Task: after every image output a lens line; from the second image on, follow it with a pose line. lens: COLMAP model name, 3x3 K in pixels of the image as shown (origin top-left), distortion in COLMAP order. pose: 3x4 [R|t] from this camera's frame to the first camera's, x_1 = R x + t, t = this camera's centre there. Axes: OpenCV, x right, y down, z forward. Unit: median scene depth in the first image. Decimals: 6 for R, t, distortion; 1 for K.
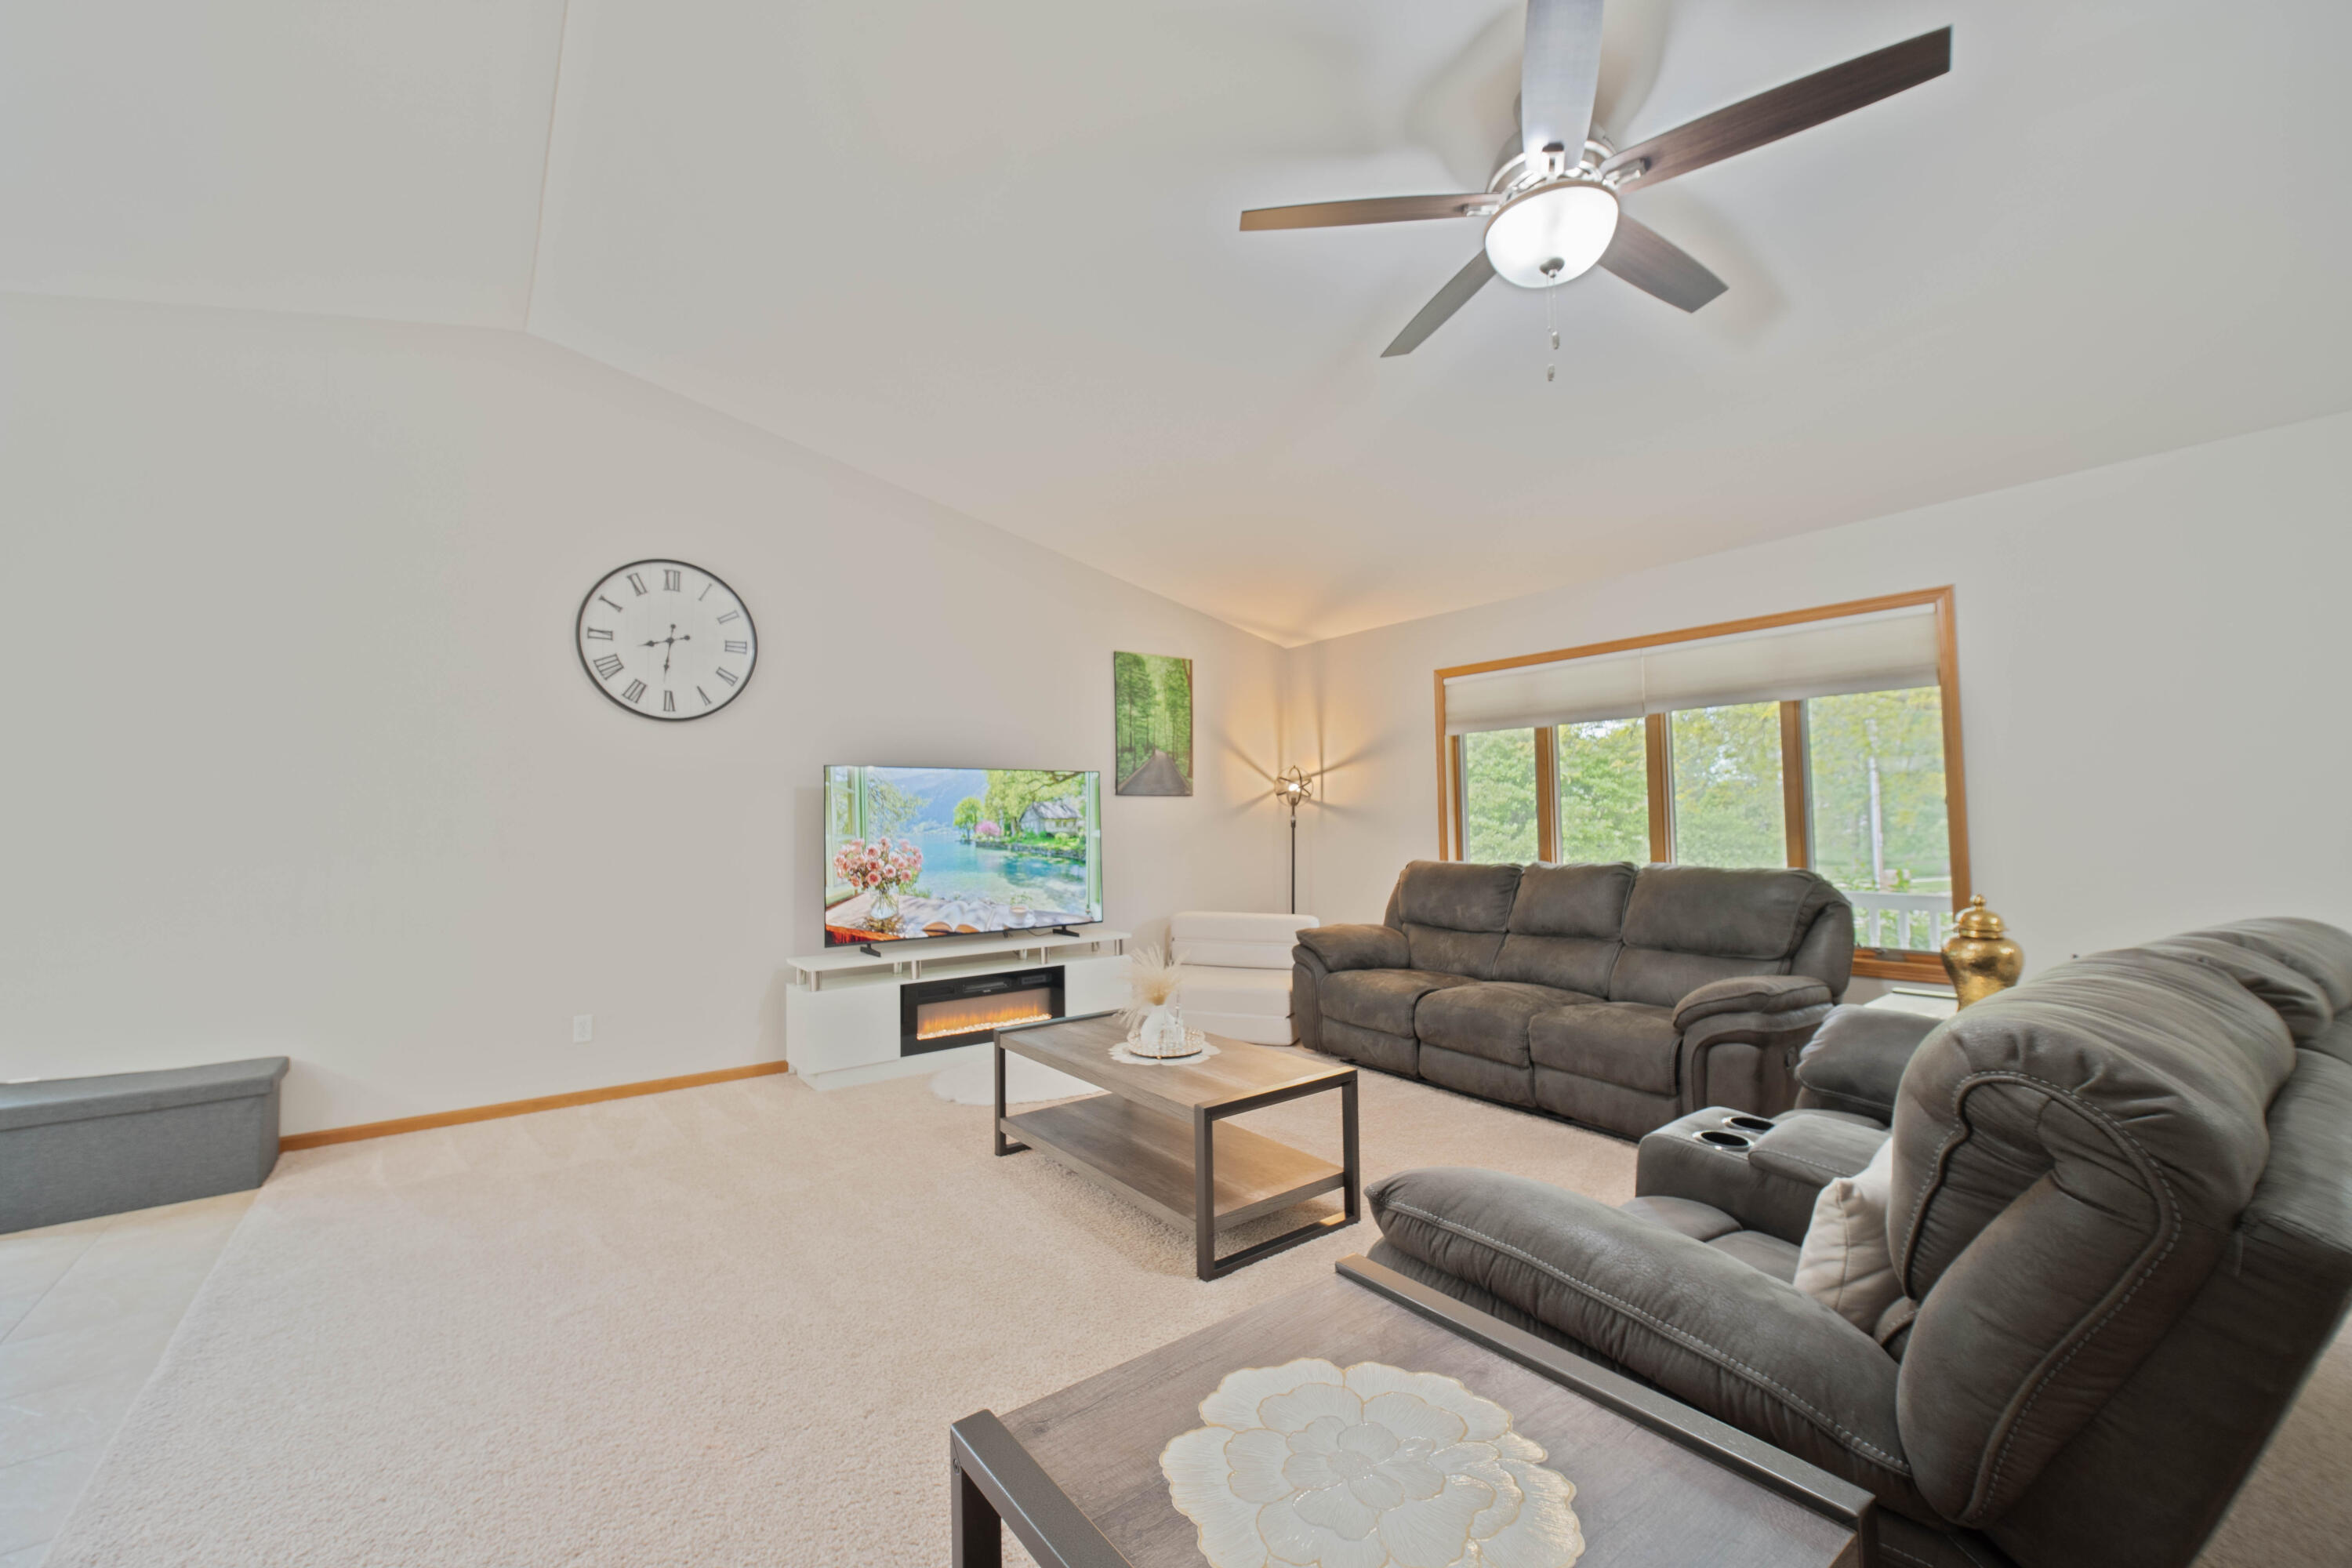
lens RADIAL K [[934.1, 0, 1163.4], [0, 934.1, 776.0], [0, 0, 1]] dist [-0.001781, 0.000397]
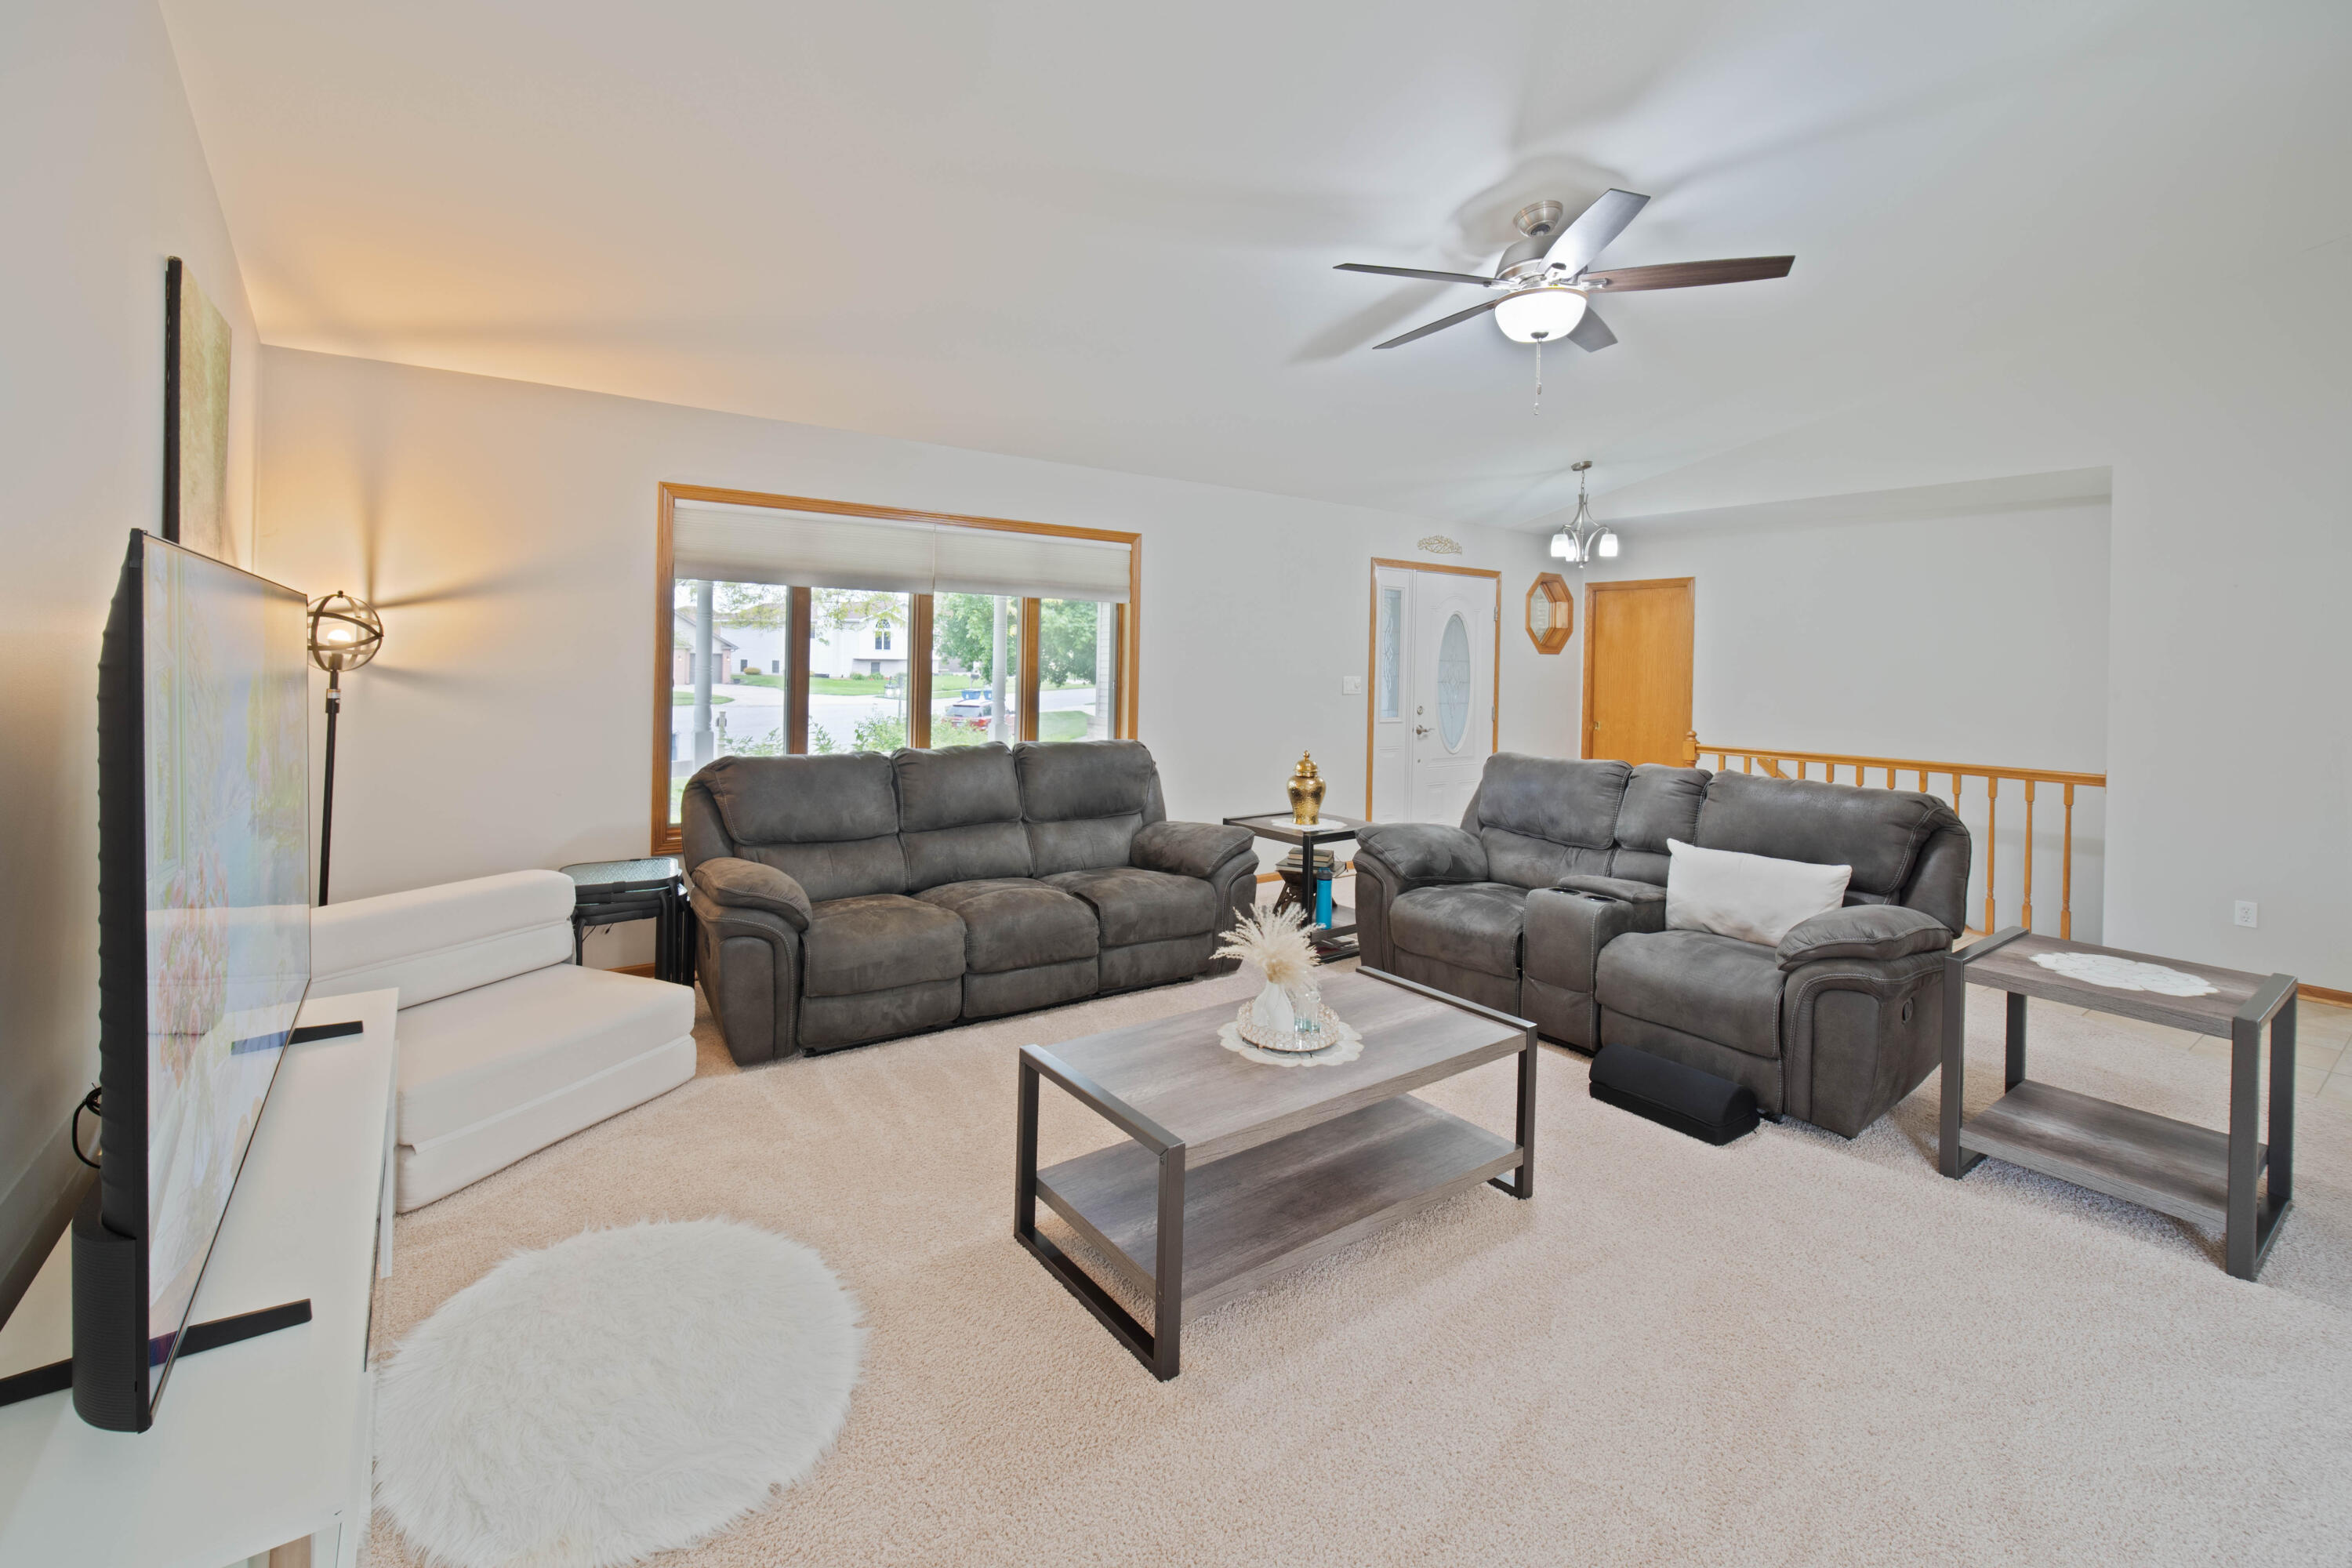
lens RADIAL K [[960.6, 0, 1176.0], [0, 960.6, 702.2], [0, 0, 1]] dist [-0.000185, 0.000101]
pose [[0.045213, 0.005064, 0.998965, -0.507809], [-0.046870, 0.998897, -0.002943, 0.042182], [-0.997877, -0.046688, 0.045400, 0.748572]]
